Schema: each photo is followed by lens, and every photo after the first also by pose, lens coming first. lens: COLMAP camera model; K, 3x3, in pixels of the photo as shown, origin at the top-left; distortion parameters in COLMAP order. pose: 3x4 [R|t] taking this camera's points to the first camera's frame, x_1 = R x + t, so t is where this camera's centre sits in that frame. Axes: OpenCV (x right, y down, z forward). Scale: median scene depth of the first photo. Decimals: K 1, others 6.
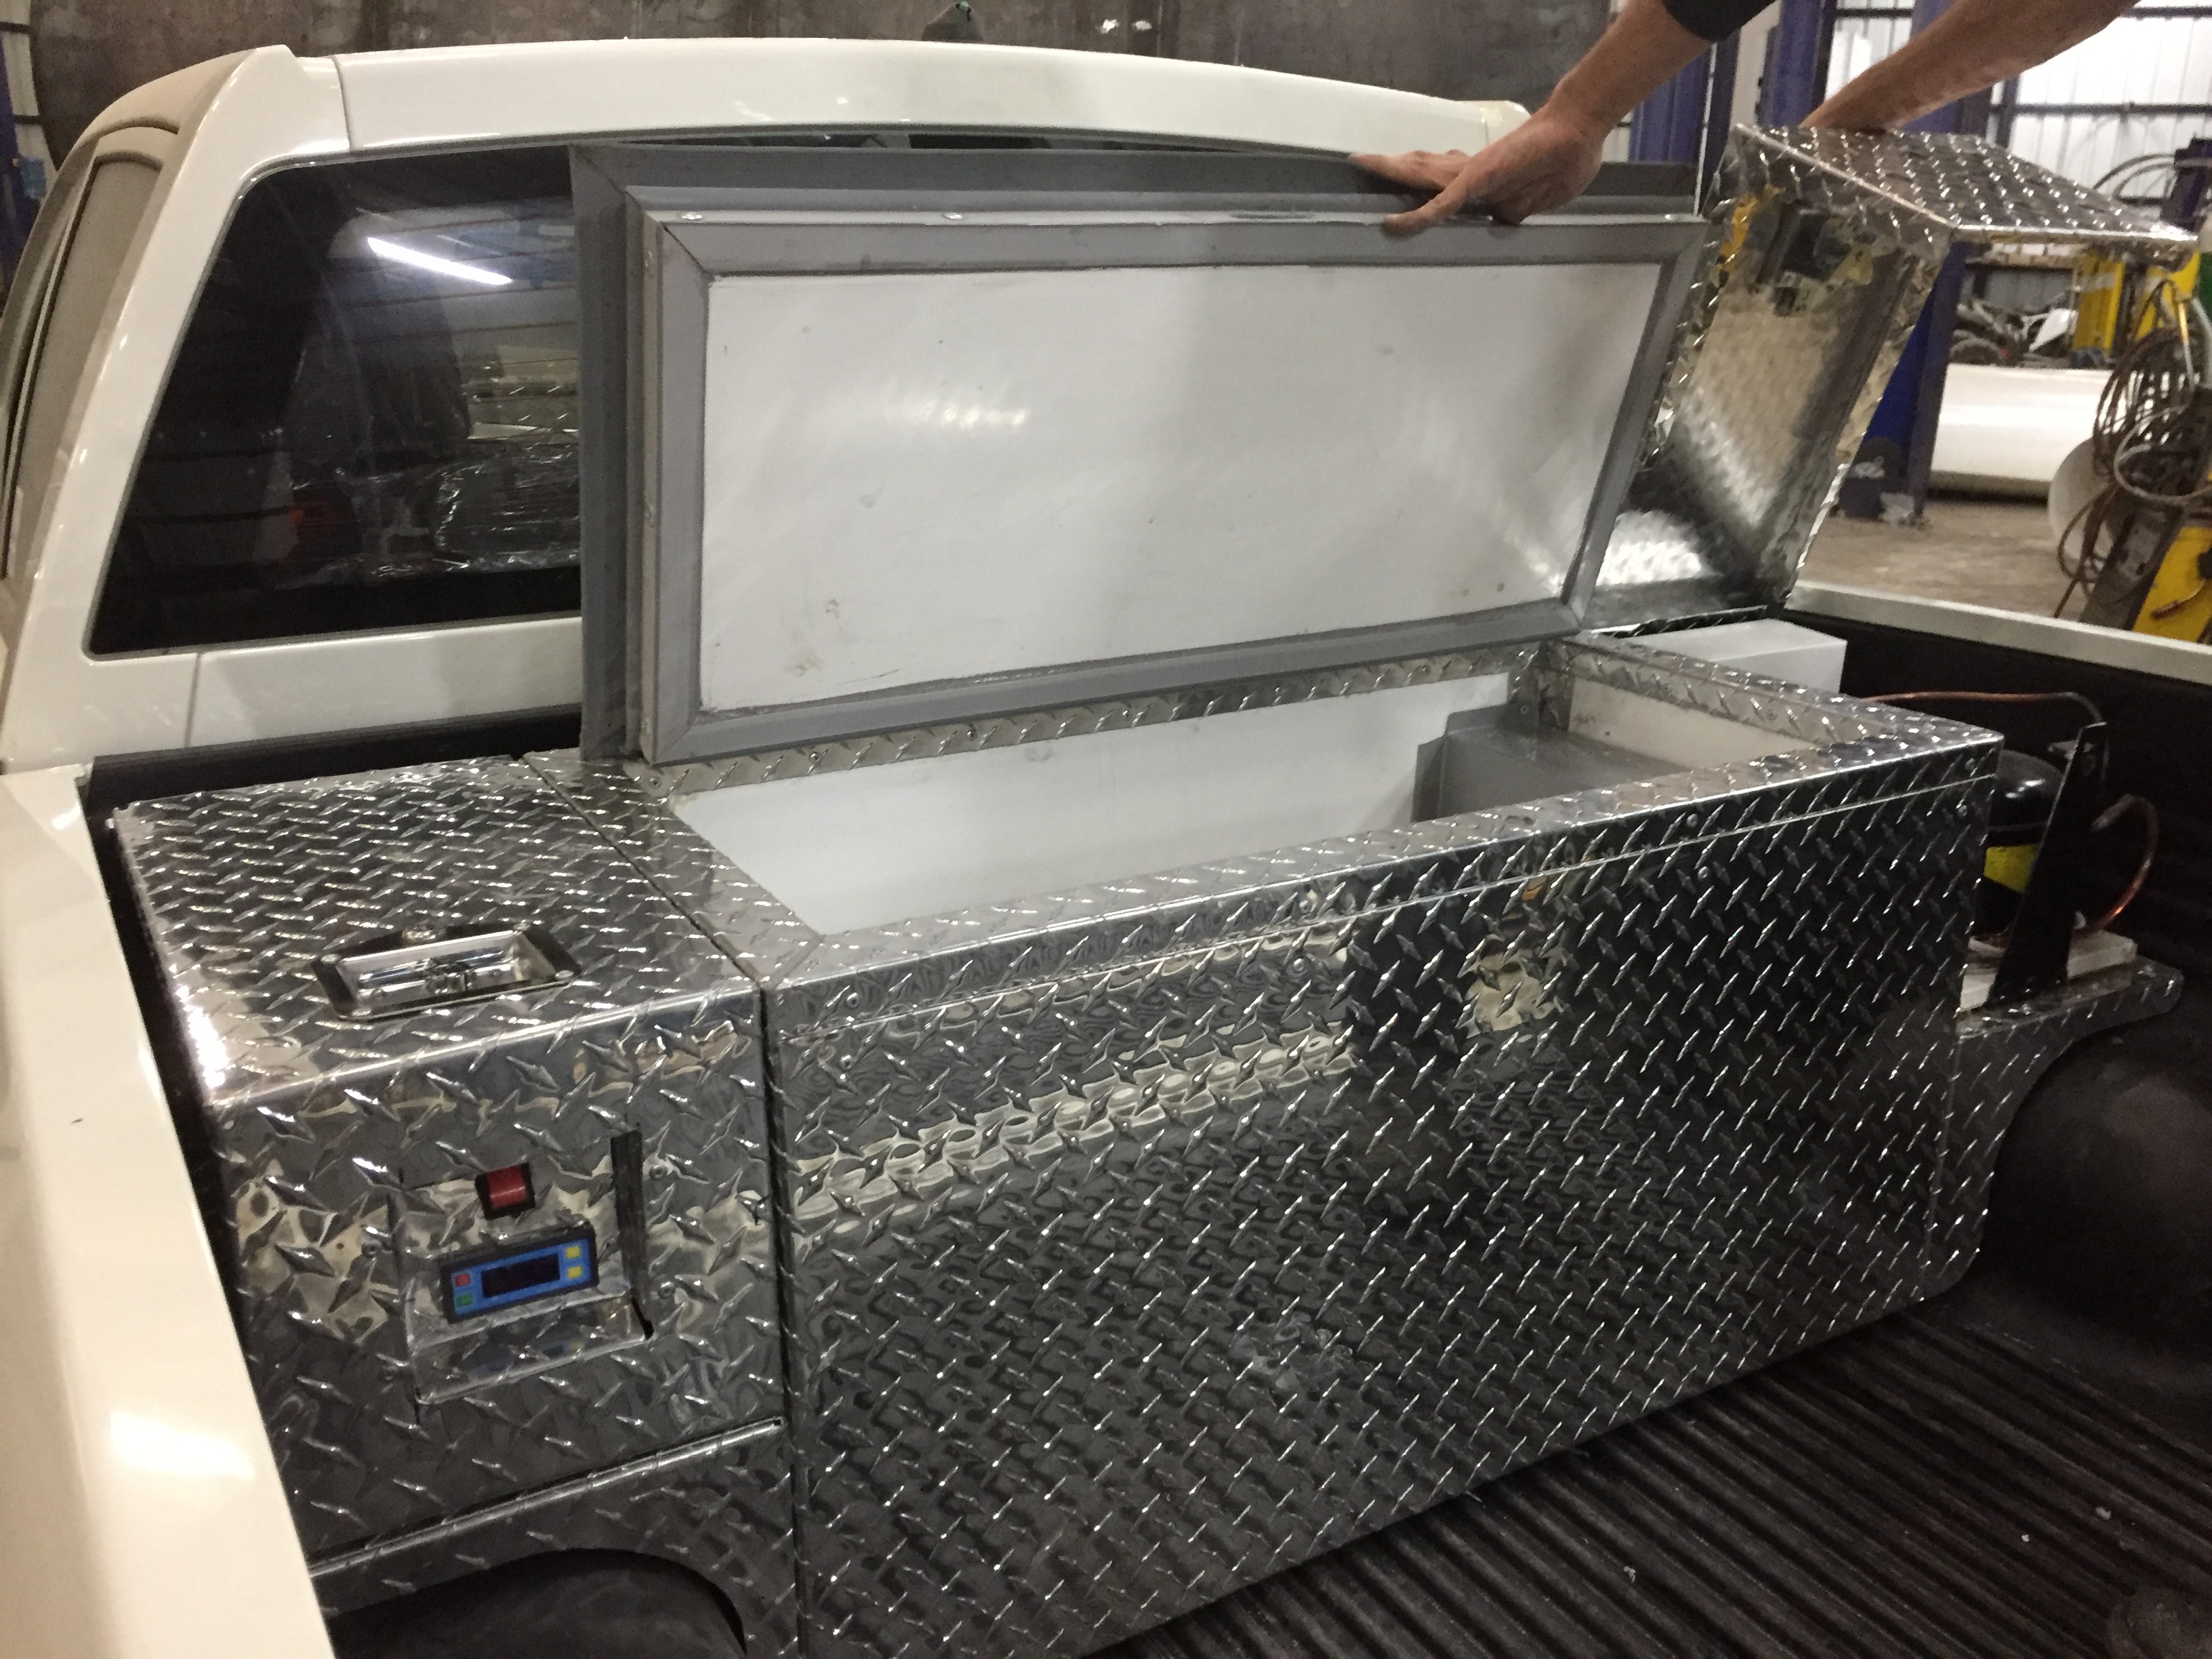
lens RADIAL K [[1870.7, 0, 1106.0], [0, 1870.7, 829.5], [0, 0, 1]] dist [0.090632, -0.148135]
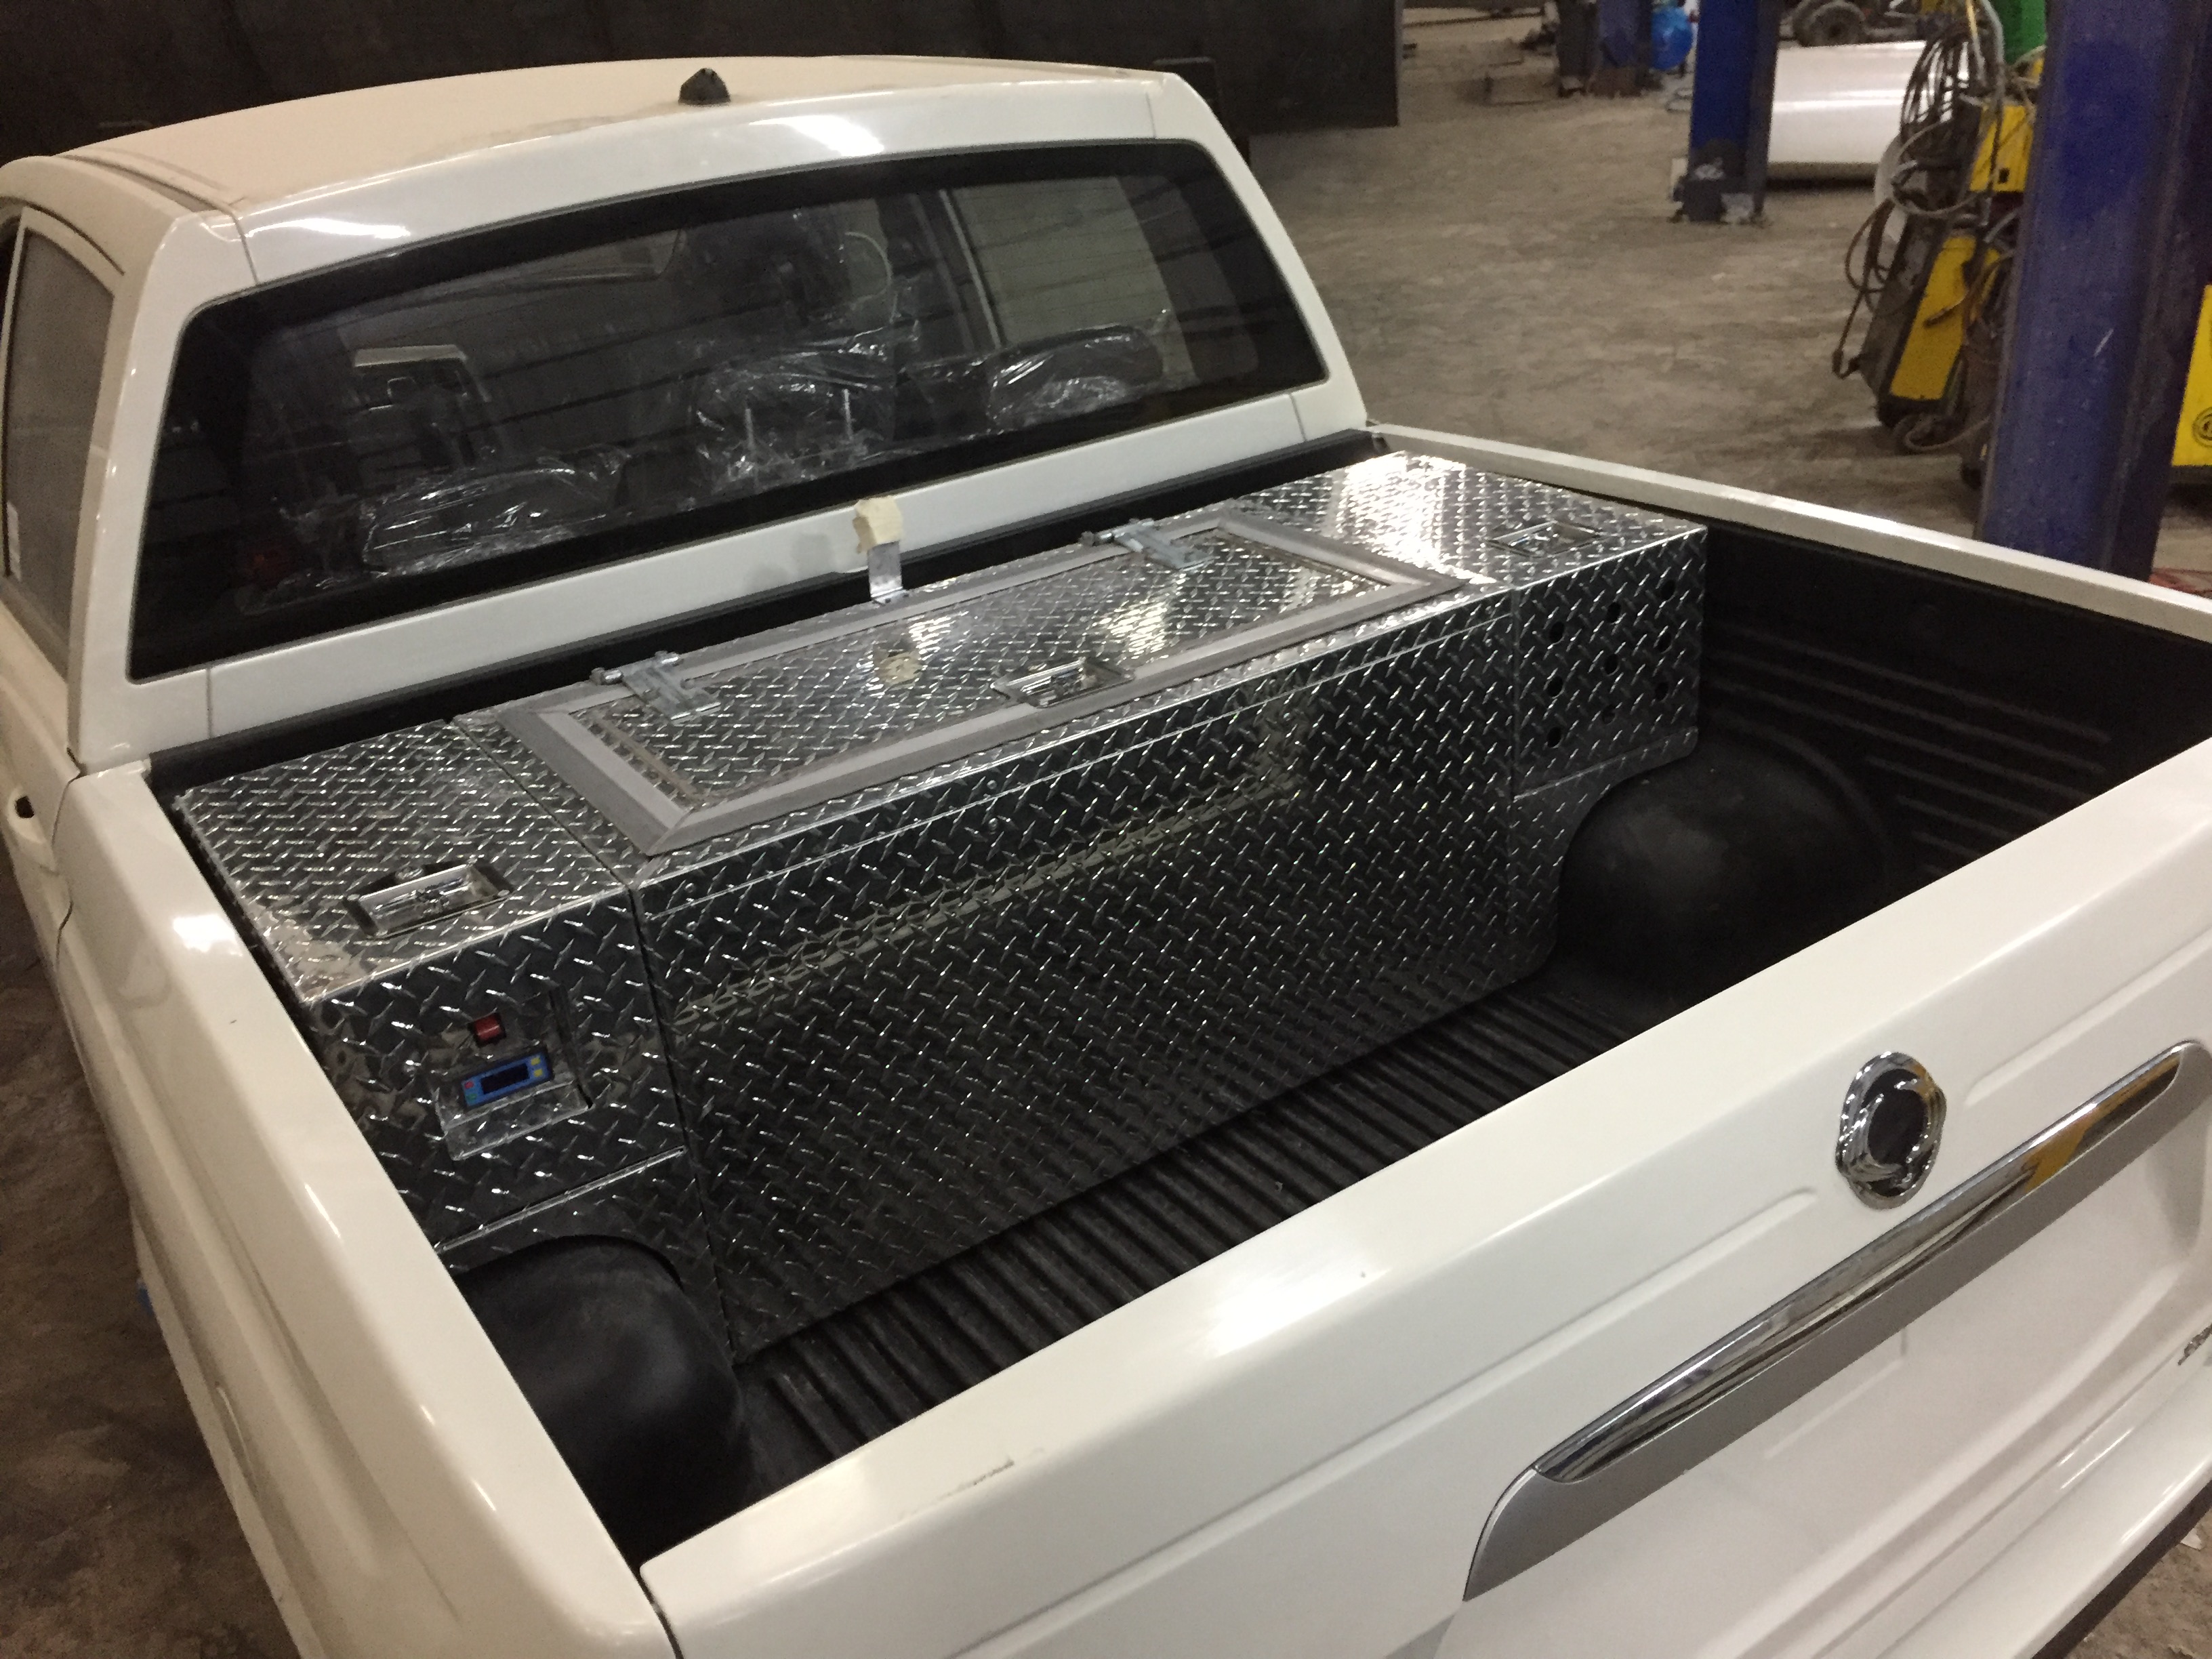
lens RADIAL K [[1870.7, 0, 1106.0], [0, 1870.7, 829.5], [0, 0, 1]] dist [0.090632, -0.148135]
pose [[0.994024, -0.107551, 0.018669, 0.180808], [0.103973, 0.984937, 0.138163, -0.133251], [-0.033247, -0.135396, 0.990234, -0.544623]]
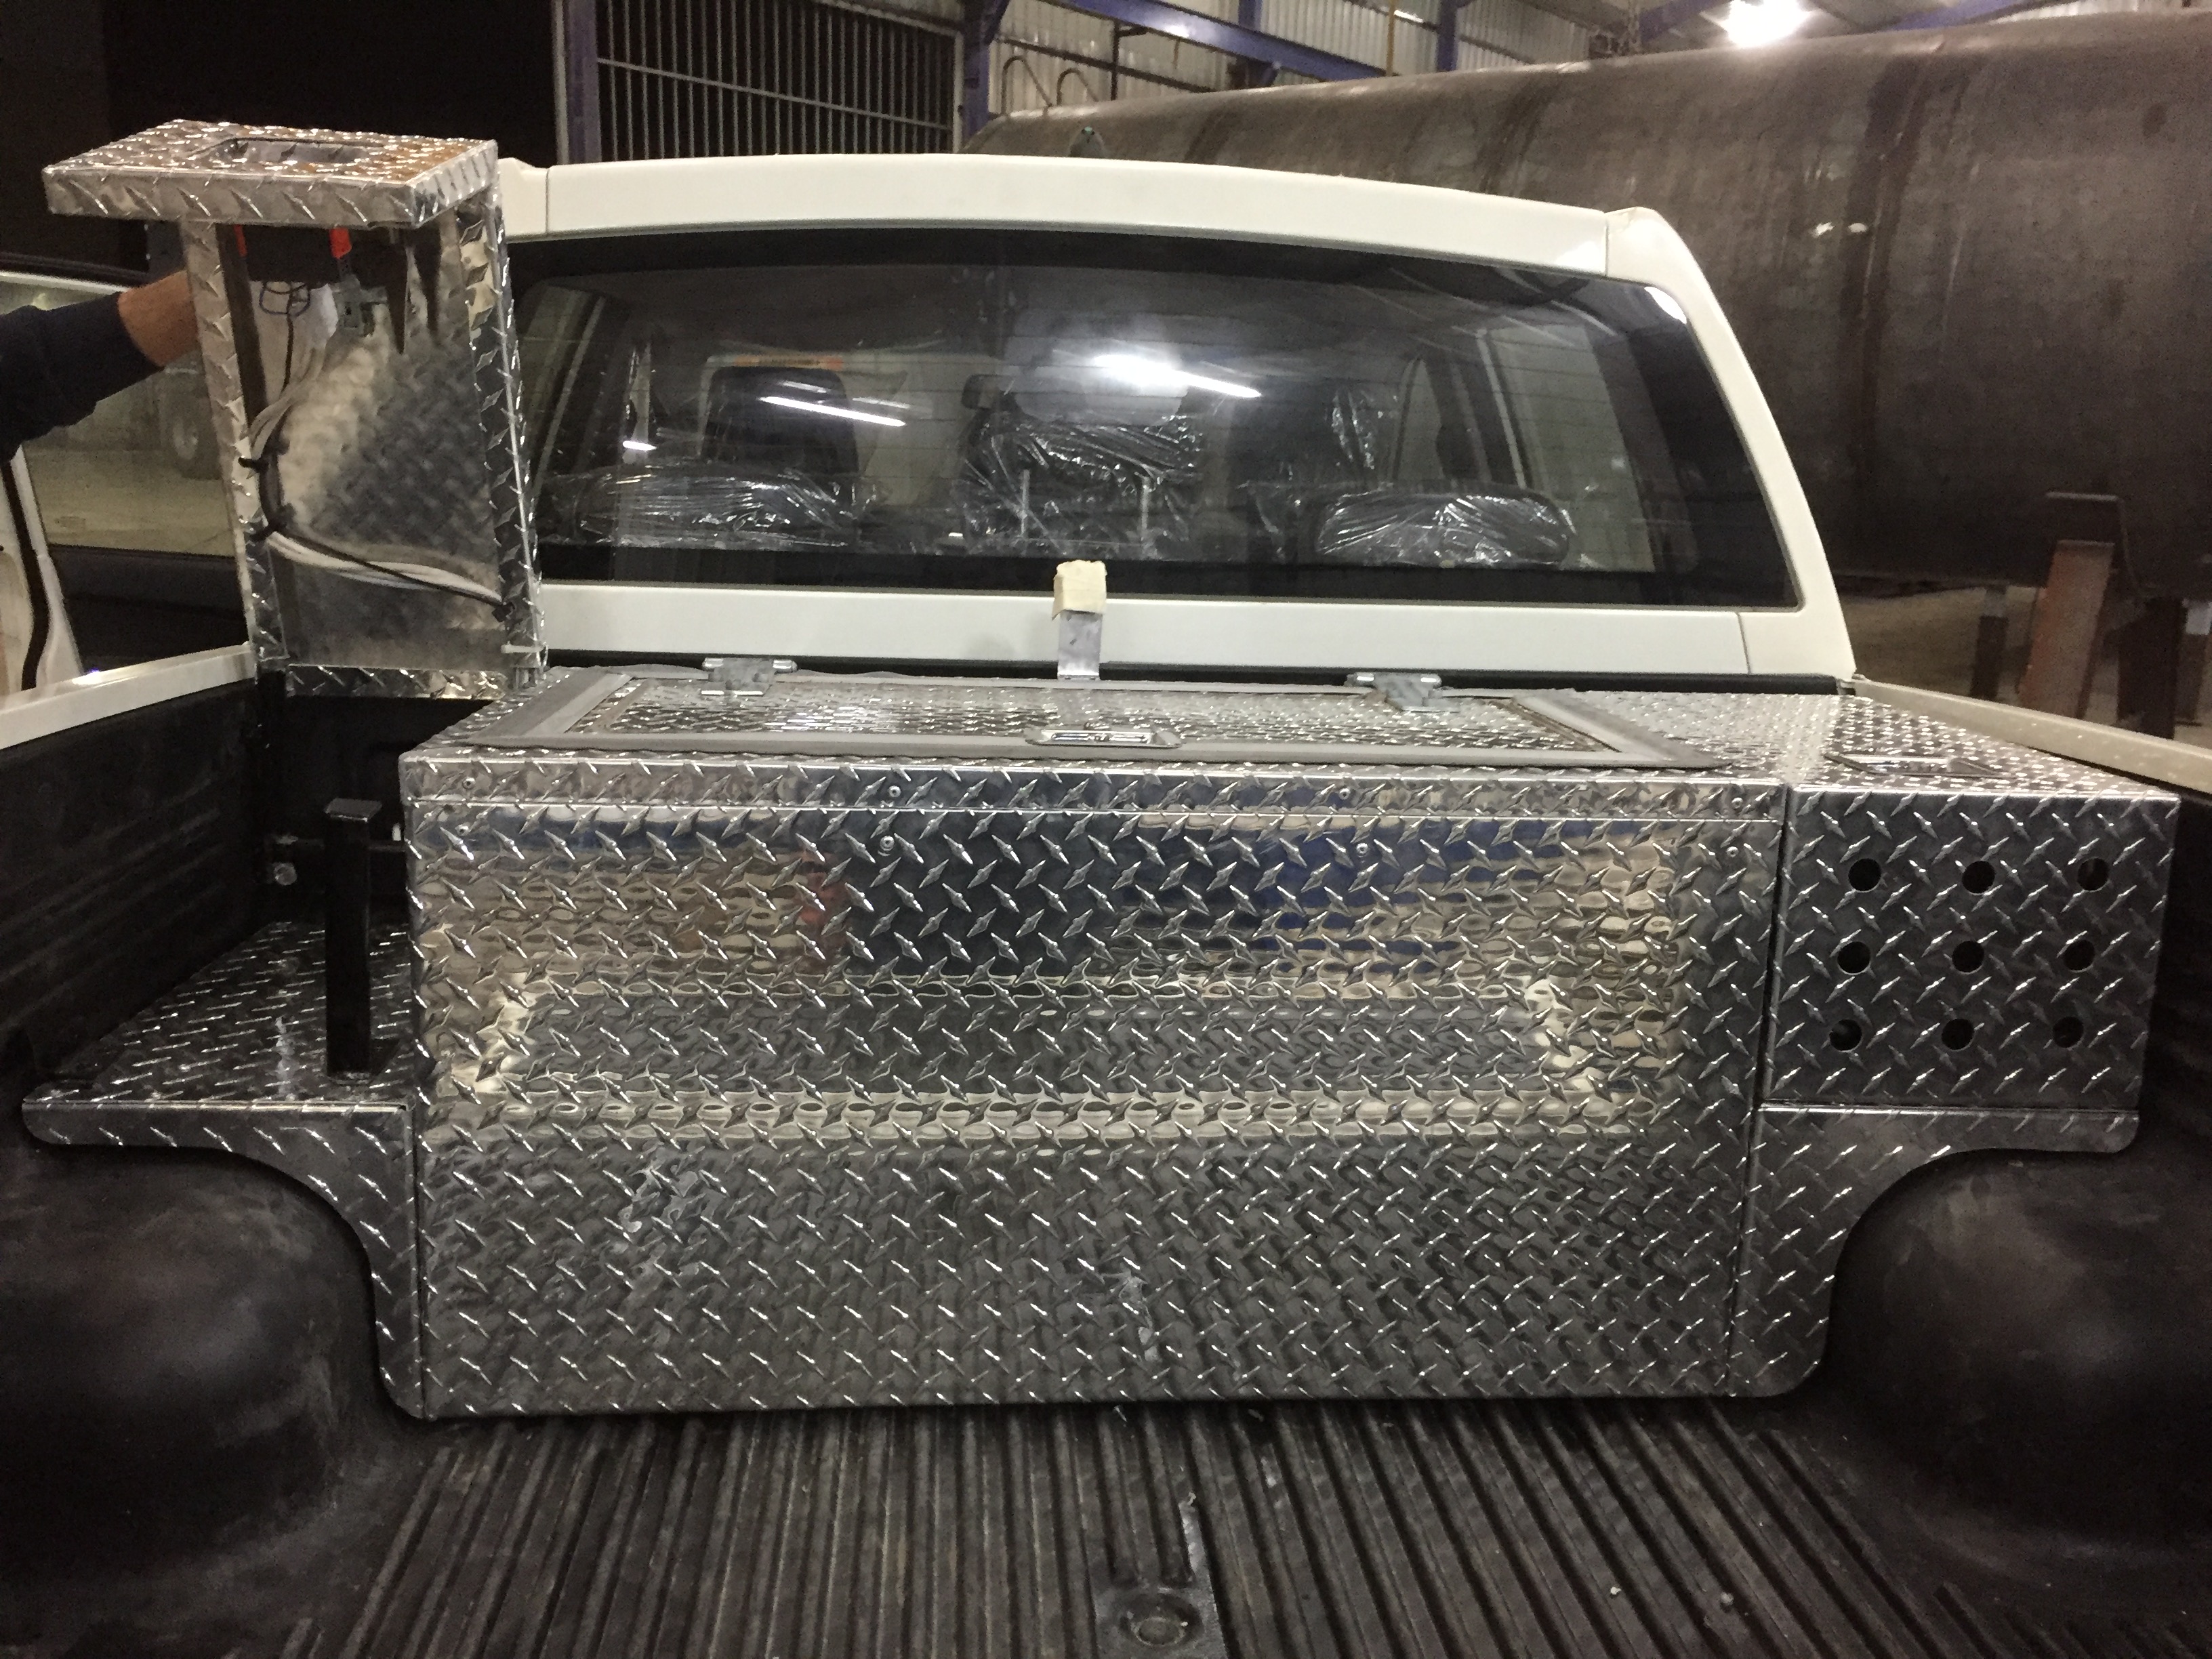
lens RADIAL K [[1884.3, 0, 1106.0], [0, 1884.3, 829.5], [0, 0, 1]] dist [0.044119, 0.001051]
pose [[0.903011, 0.116378, -0.413554, 0.769925], [-0.160324, 0.984356, -0.073066, 0.134742], [0.398581, 0.132282, 0.907543, -0.035720]]
